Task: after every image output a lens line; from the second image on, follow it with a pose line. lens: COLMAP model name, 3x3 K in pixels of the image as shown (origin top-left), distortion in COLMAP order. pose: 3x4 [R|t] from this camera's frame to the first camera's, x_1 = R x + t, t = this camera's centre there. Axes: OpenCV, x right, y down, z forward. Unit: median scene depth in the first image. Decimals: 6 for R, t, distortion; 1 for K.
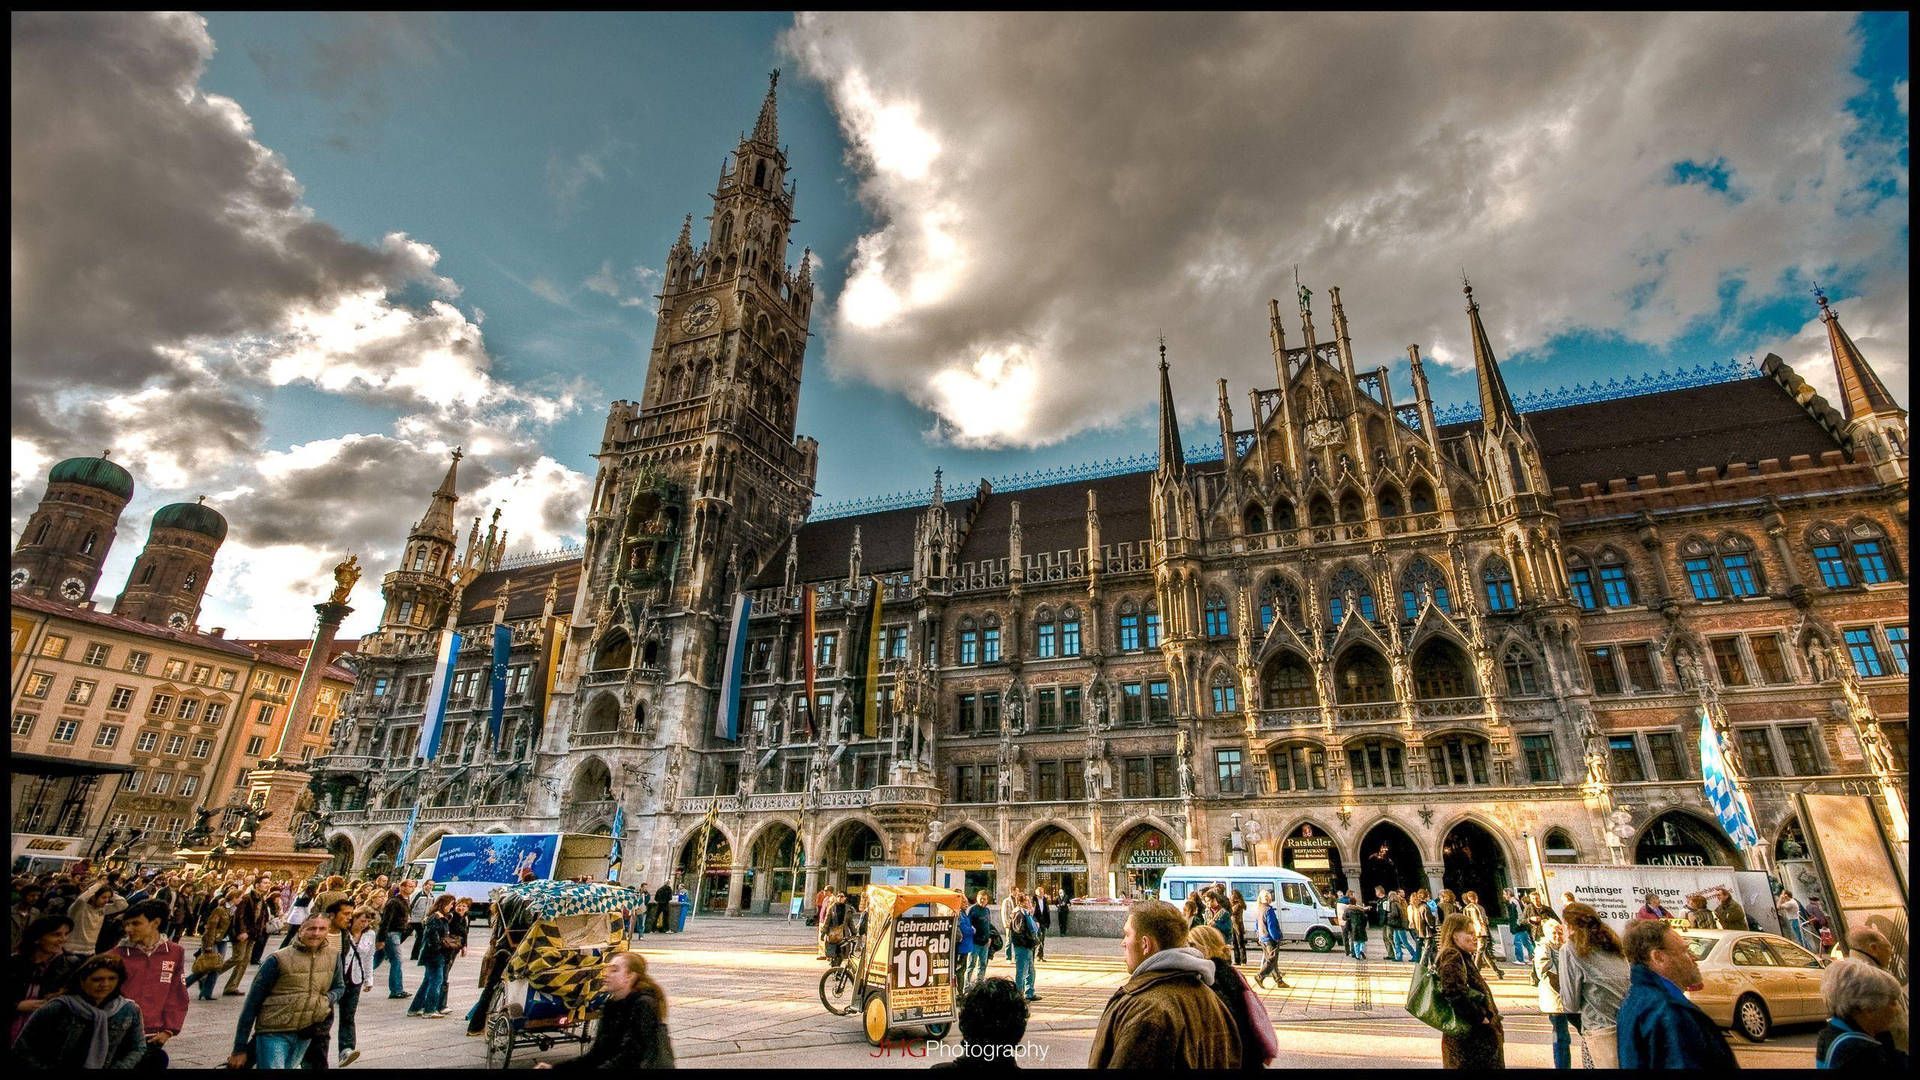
lens RADIAL K [[794.7, 0, 1007.3], [0, 794.7, 568.1], [0, 0, 1]] dist [-0.001176, -0.000237]
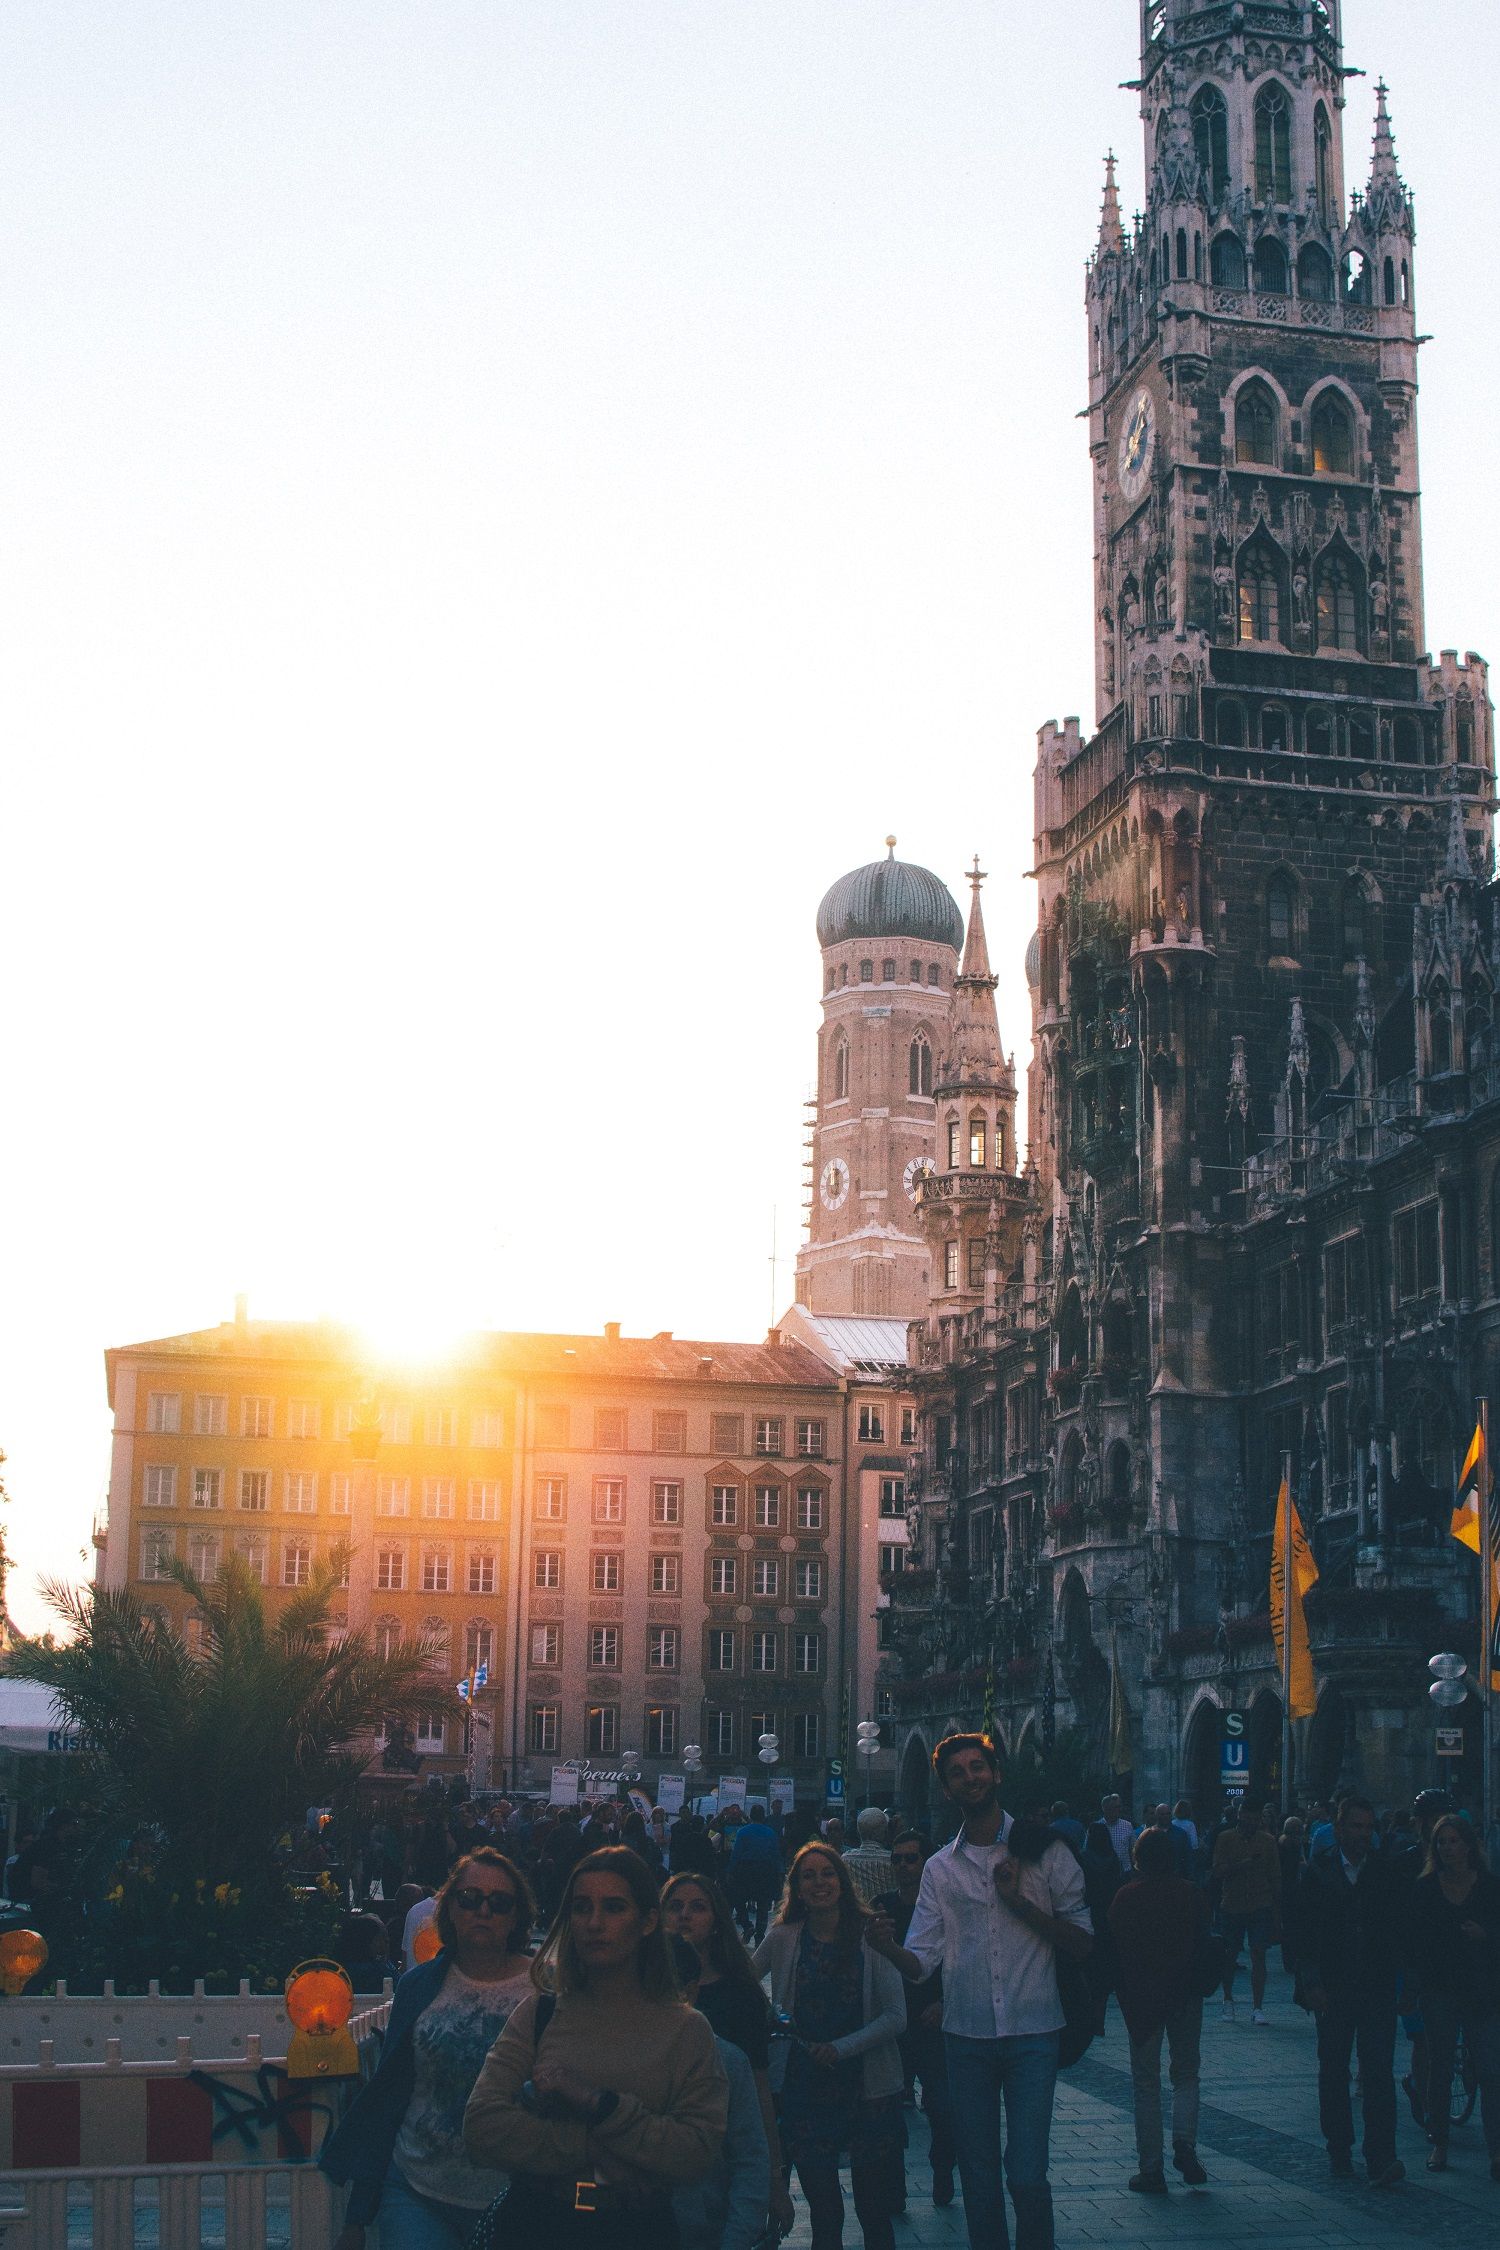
lens RADIAL K [[3242.8, 0, 750.0], [0, 3242.8, 1125.0], [0, 0, 1]] dist [-0.168598, 0.540503]
pose [[0.543173, -0.177874, -0.820563, 0.773636], [0.295020, 0.955418, -0.011817, -0.035715], [0.786083, -0.235664, 0.571433, -0.135233]]
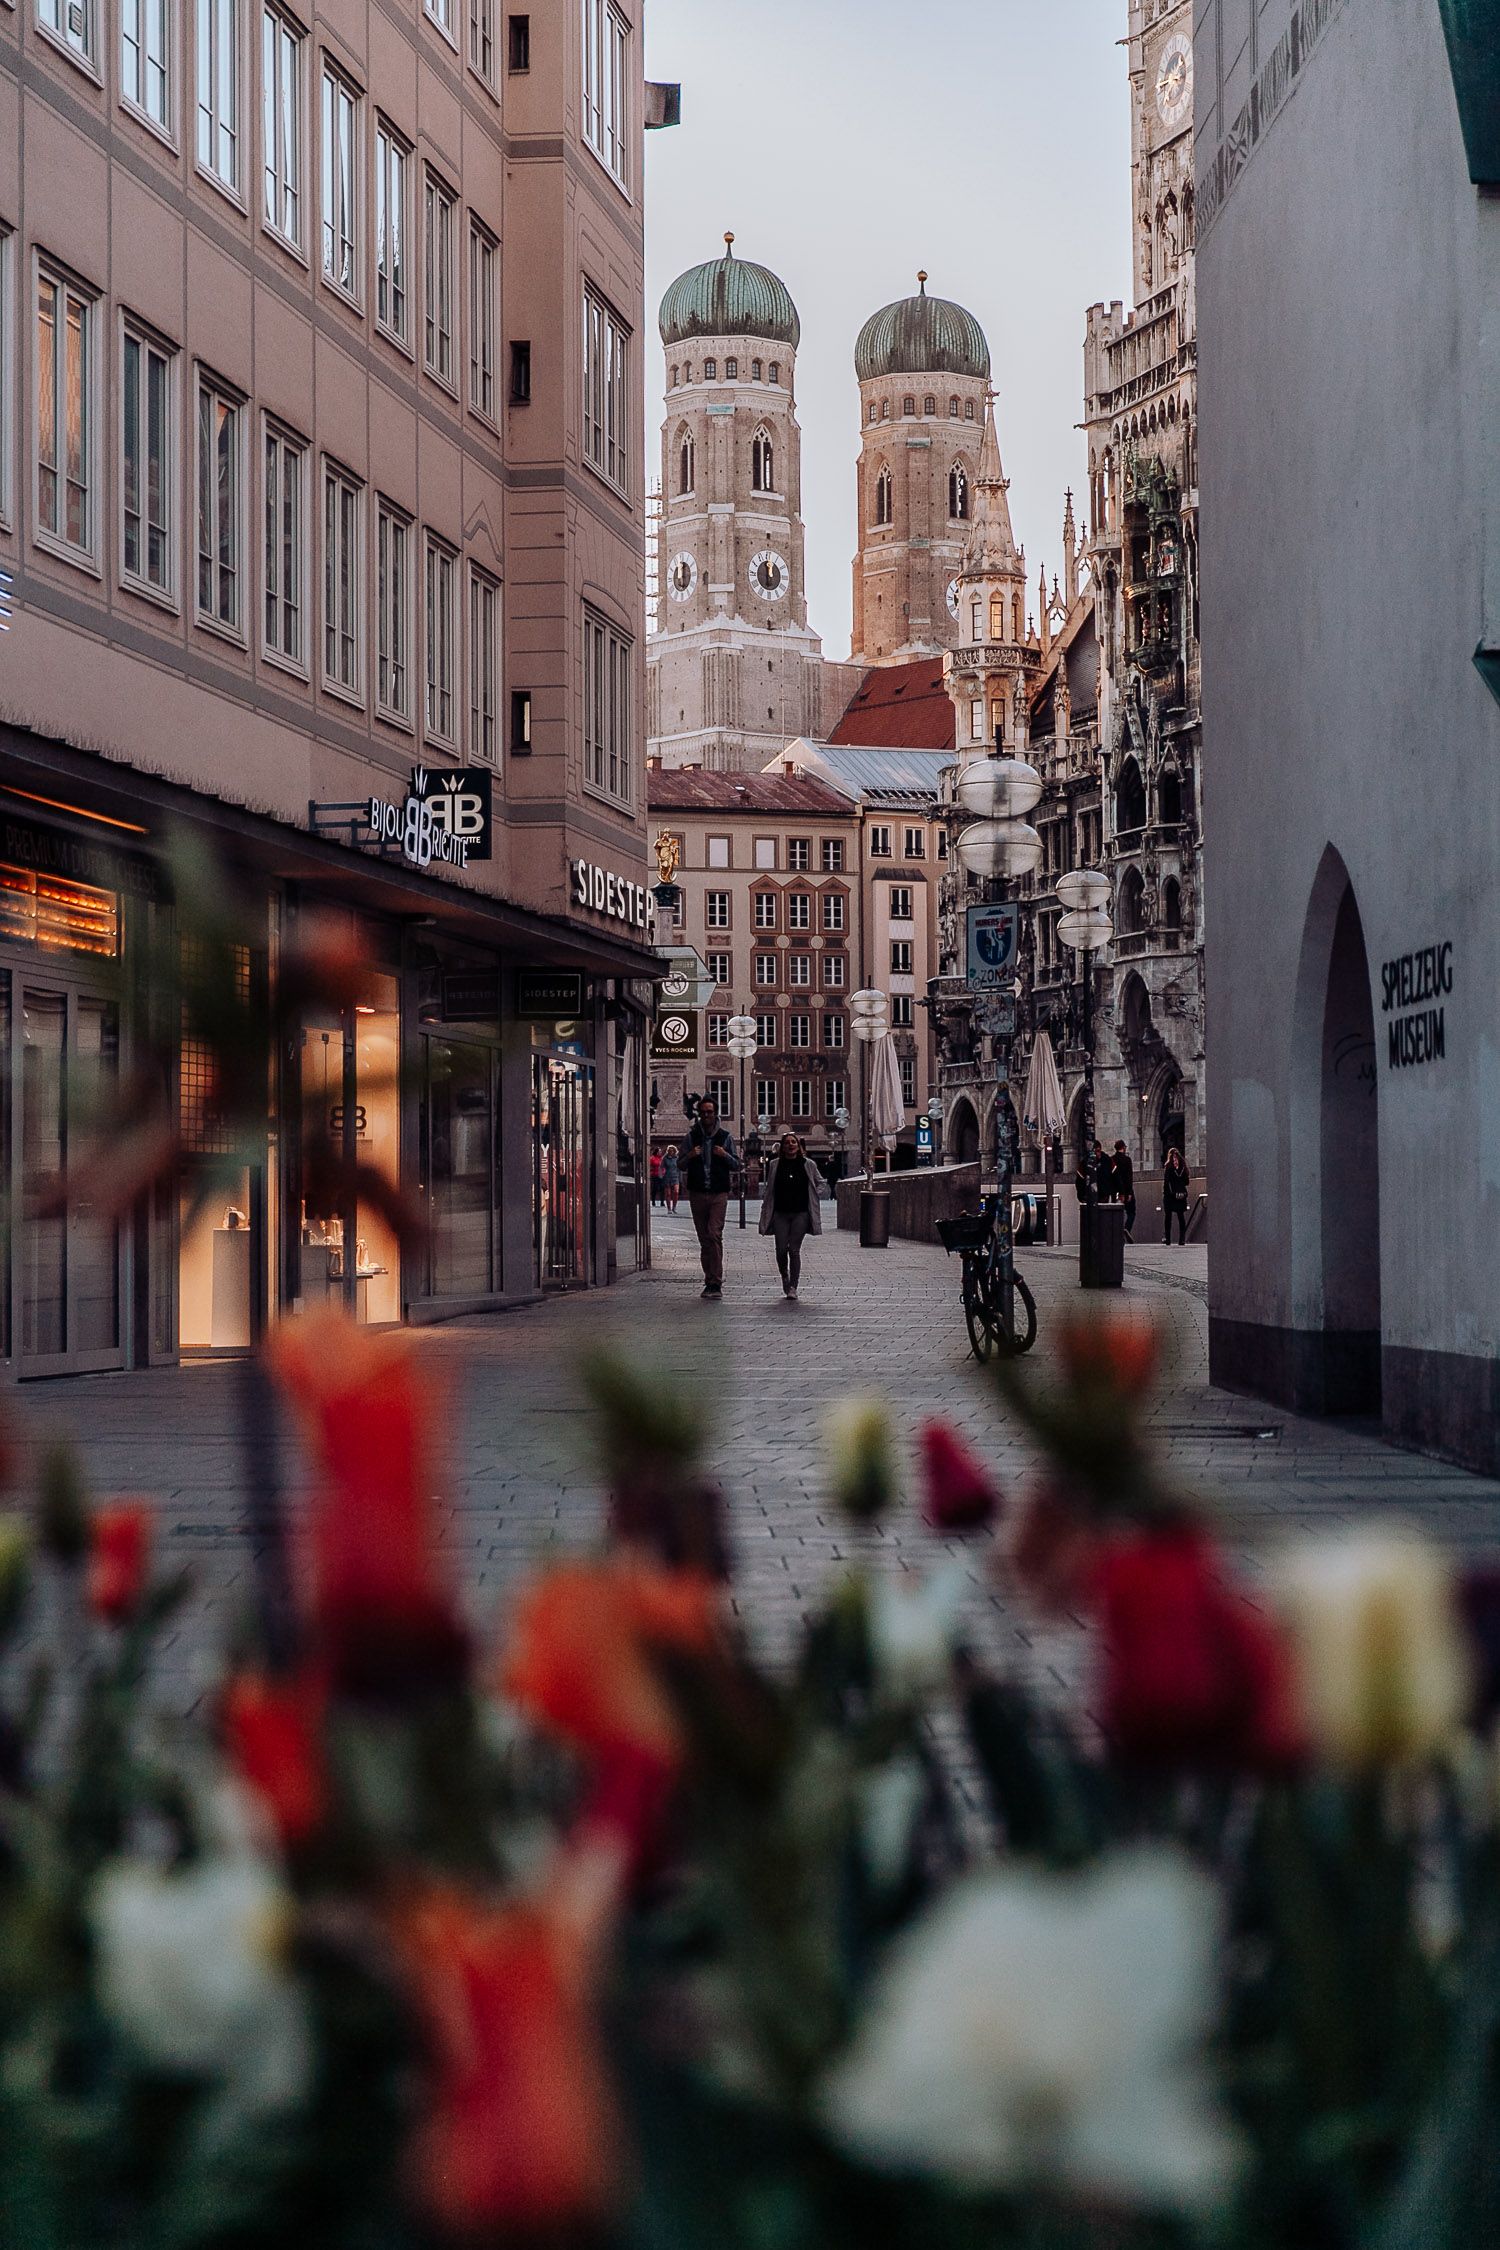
lens RADIAL K [[3242.8, 0, 750.0], [0, 3242.8, 1125.0], [0, 0, 1]] dist [-0.168598, 0.540503]
pose [[0.598166, -0.026762, -0.800925, 1.051608], [0.301674, 0.933441, 0.194113, -0.184540], [0.742422, -0.357730, 0.566426, -0.556544]]
